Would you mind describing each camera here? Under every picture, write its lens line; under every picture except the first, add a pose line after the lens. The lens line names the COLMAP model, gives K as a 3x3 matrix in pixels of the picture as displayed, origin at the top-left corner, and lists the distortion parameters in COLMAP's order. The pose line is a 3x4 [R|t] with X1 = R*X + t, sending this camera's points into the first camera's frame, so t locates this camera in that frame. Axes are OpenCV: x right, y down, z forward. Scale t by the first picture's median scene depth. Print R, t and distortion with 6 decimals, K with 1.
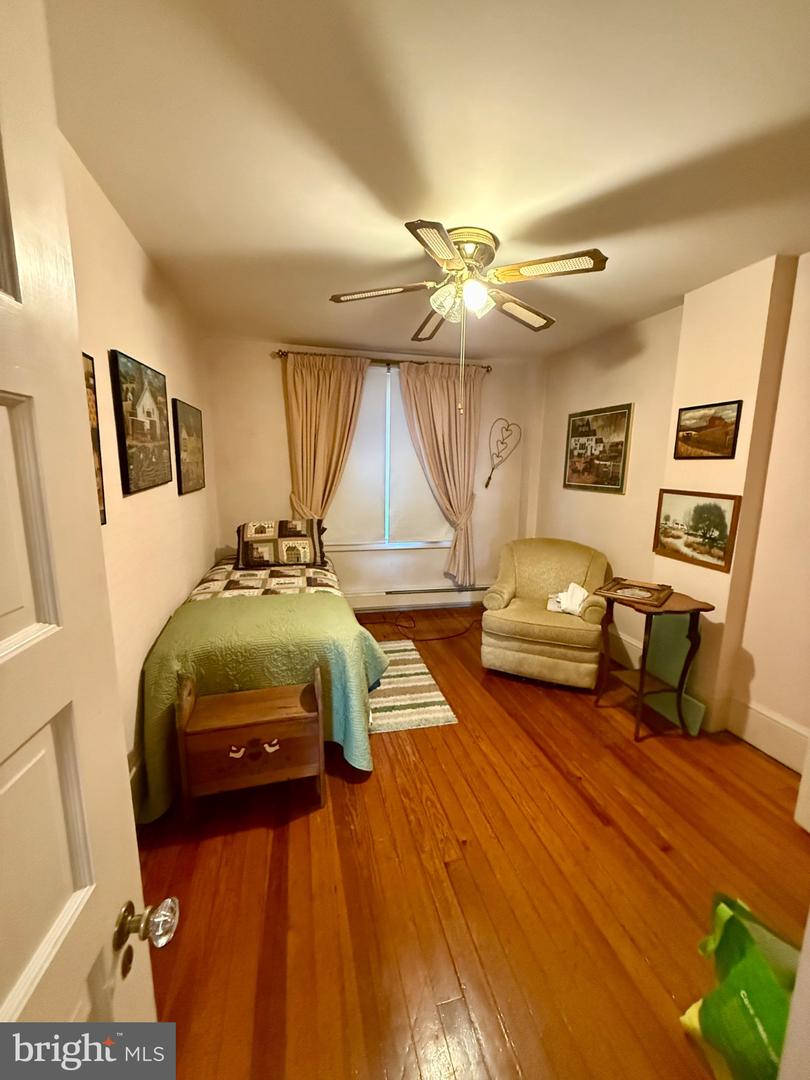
lens RADIAL K [[428.6, 0, 405.2], [0, 428.6, 542.8], [0, 0, 1]] dist [0.001001, -0.000099]
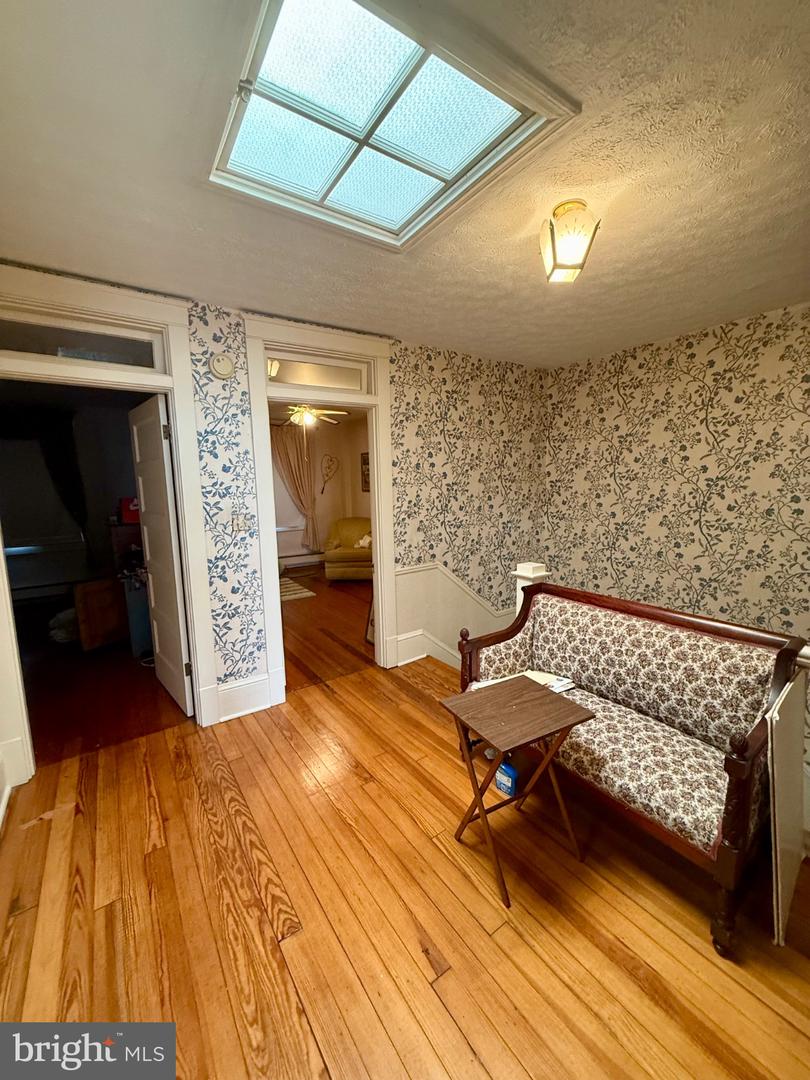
lens RADIAL K [[428.6, 0, 404.3], [0, 428.6, 540.0], [0, 0, 1]] dist [0.001001, -0.000099]
pose [[0.934289, -0.079404, 0.347562, -0.123517], [0.091085, 0.995692, -0.017371, 0.124645], [-0.344685, 0.047887, 0.937496, -0.771909]]
